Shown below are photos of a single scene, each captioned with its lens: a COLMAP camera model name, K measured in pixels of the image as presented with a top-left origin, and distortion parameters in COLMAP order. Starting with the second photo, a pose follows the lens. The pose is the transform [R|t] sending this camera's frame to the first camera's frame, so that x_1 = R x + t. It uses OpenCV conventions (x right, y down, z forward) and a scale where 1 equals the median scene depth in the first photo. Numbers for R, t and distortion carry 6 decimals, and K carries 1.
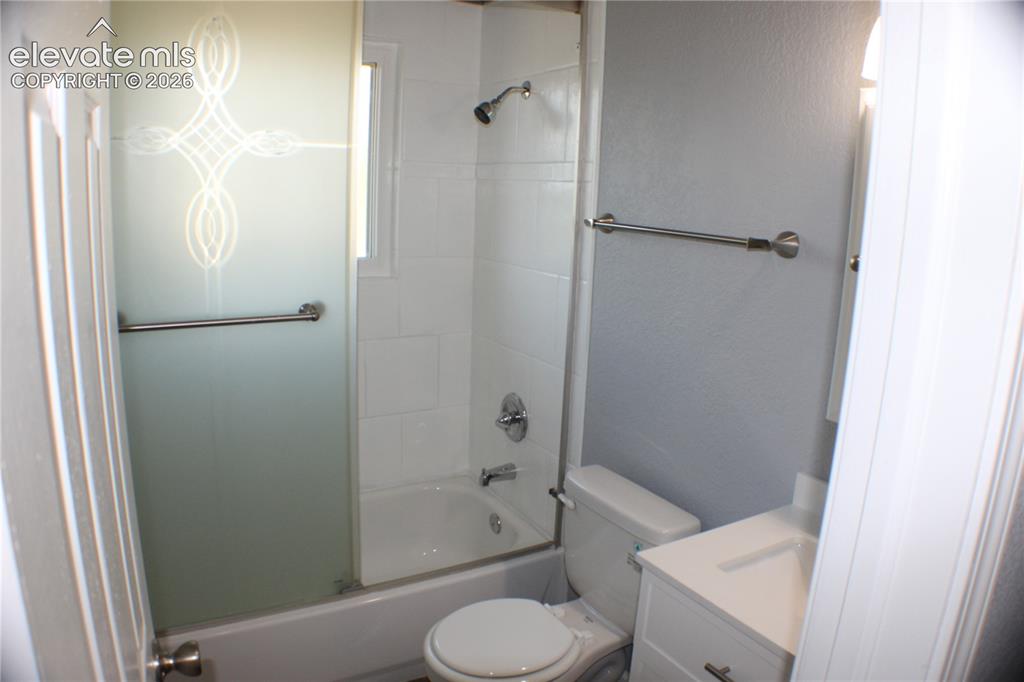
lens RADIAL K [[768.4, 0, 512.0], [0, 768.4, 341.0], [0, 0, 1]] dist [-0.221666, 0.060099]
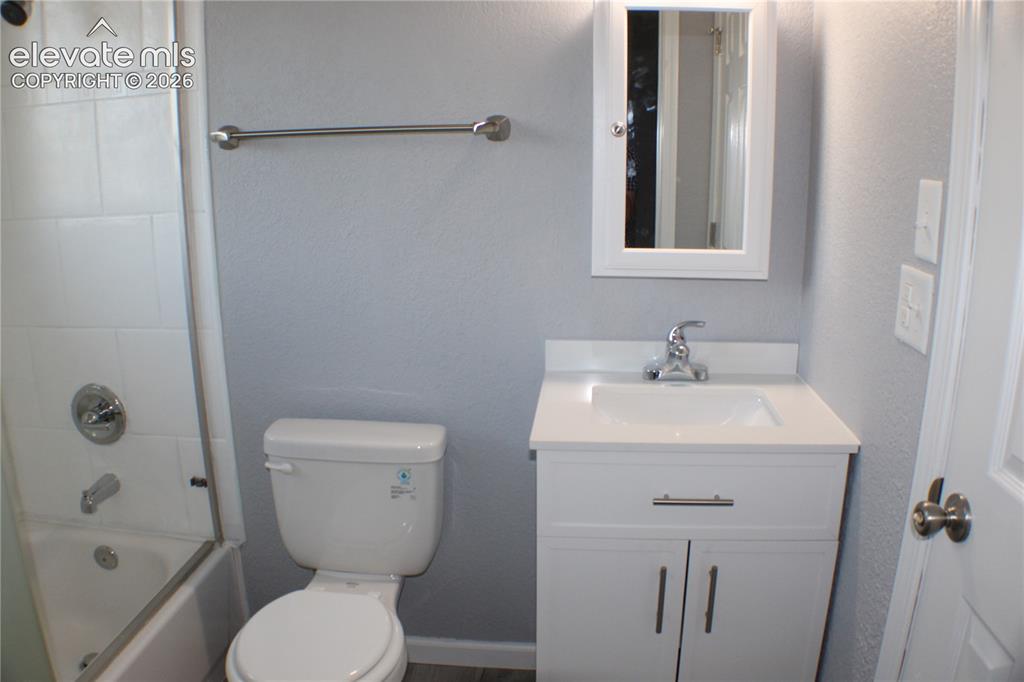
lens RADIAL K [[768.4, 0, 512.0], [0, 768.4, 341.0], [0, 0, 1]] dist [-0.221666, 0.060099]
pose [[0.560614, -0.219466, 0.798465, -0.350758], [0.197636, 0.971836, 0.128355, 0.019040], [-0.804147, 0.085848, 0.588199, 0.258857]]
